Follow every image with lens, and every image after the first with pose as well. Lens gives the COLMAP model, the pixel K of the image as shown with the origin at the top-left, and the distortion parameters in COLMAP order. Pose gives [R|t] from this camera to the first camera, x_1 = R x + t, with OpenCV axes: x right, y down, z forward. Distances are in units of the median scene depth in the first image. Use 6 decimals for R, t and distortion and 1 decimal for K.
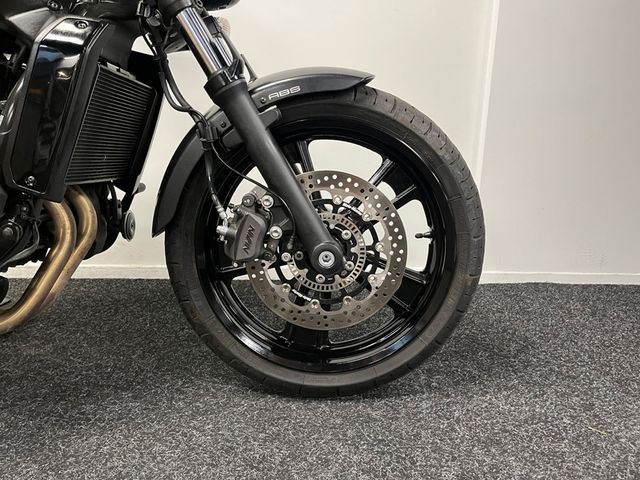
lens RADIAL K [[459.2, 0, 320.0], [0, 459.2, 240.0], [0, 0, 1]] dist [0.051745, -0.000451]
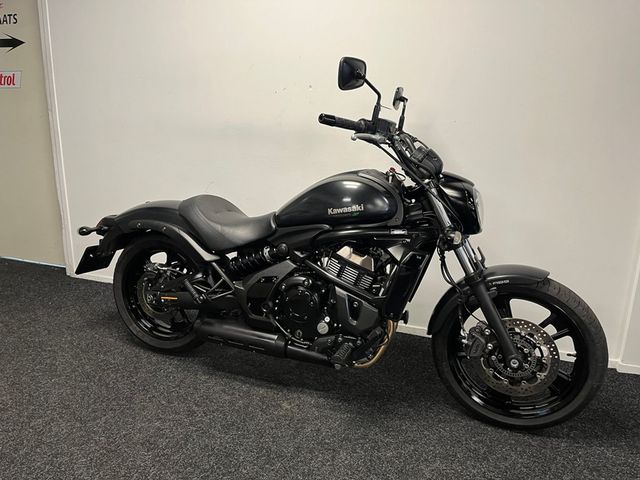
lens RADIAL K [[479.7, 0, 321.9], [0, 479.7, 236.0], [0, 0, 1]] dist [0.064567, -0.087336]
pose [[0.932272, 0.094069, -0.349313, -0.081899], [-0.095104, 0.995366, 0.014229, -0.451349], [0.349032, 0.019955, 0.936898, -1.288157]]
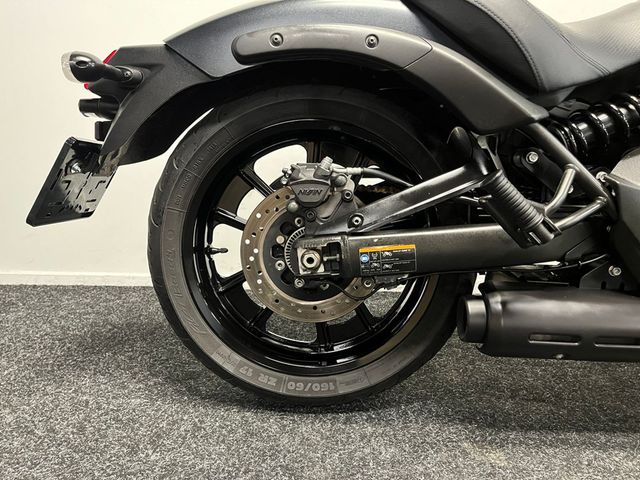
lens RADIAL K [[479.7, 0, 321.9], [0, 479.7, 236.0], [0, 0, 1]] dist [0.064567, -0.087336]
pose [[0.999131, 0.008622, -0.040784, -1.794938], [-0.009547, 0.999700, -0.022538, -0.009801], [0.040578, 0.022908, 0.998914, -0.046383]]
